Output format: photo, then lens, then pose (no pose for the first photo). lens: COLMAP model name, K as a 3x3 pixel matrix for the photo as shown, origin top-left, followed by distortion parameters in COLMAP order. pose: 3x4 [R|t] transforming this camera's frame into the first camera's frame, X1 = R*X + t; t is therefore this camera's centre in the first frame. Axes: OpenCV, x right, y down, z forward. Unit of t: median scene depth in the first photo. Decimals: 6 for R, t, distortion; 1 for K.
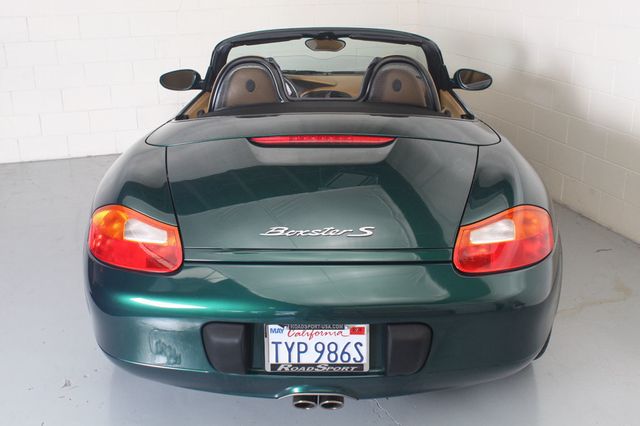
lens RADIAL K [[741.1, 0, 314.4], [0, 741.1, 229.5], [0, 0, 1]] dist [-0.038055, 0.000000]
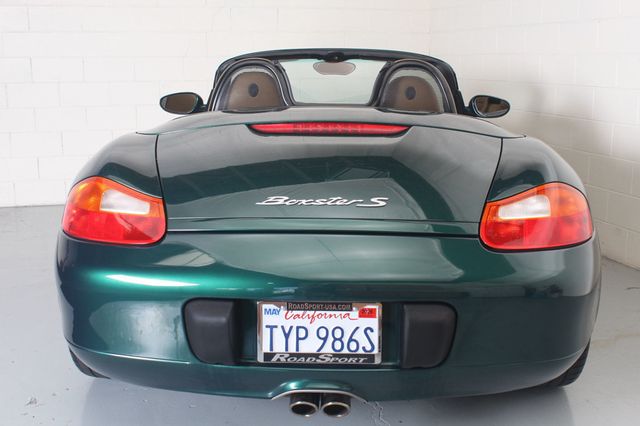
lens RADIAL K [[741.1, 0, 315.1], [0, 741.1, 228.9], [0, 0, 1]] dist [-0.038055, 0.000000]
pose [[0.999815, 0.016732, -0.009461, 0.004090], [-0.017808, 0.991572, -0.128329, 0.135443], [0.007234, 0.128474, 0.991687, 0.135301]]
